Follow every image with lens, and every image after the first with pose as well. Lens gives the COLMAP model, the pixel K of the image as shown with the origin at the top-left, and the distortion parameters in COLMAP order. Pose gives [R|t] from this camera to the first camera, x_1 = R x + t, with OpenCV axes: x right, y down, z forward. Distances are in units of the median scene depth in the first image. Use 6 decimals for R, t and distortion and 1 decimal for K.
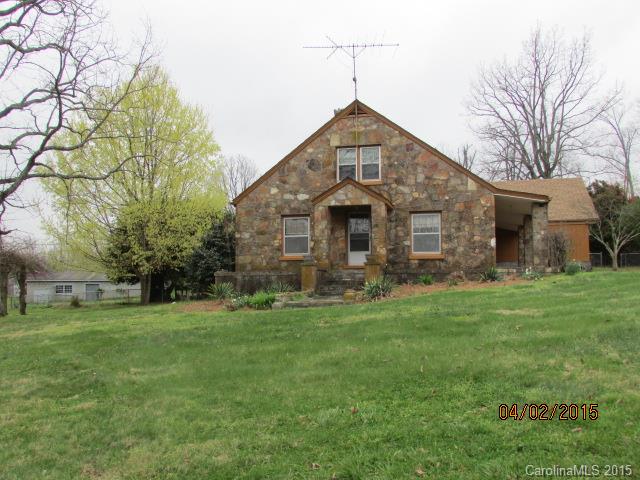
lens RADIAL K [[596.0, 0, 319.7], [0, 596.0, 241.1], [0, 0, 1]] dist [-0.041506, 0.000000]
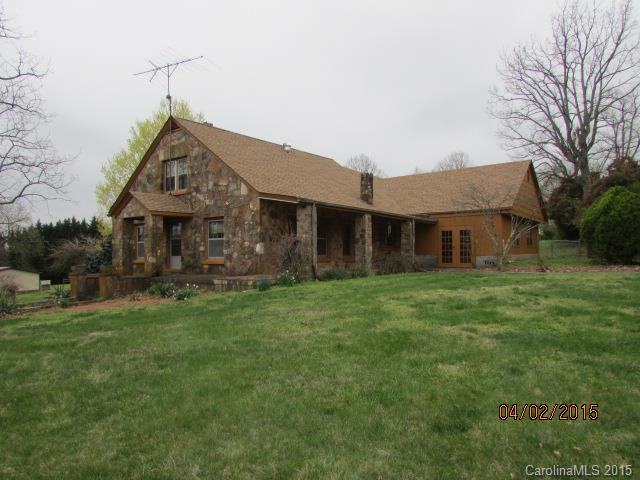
lens RADIAL K [[455.4, 0, 320.2], [0, 455.4, 238.4], [0, 0, 1]] dist [0.002387, 0.008289]
pose [[0.919667, -0.024533, -0.391933, 0.654414], [0.039924, 0.998717, 0.031167, -0.031371], [0.390666, -0.044311, 0.919466, 0.346649]]
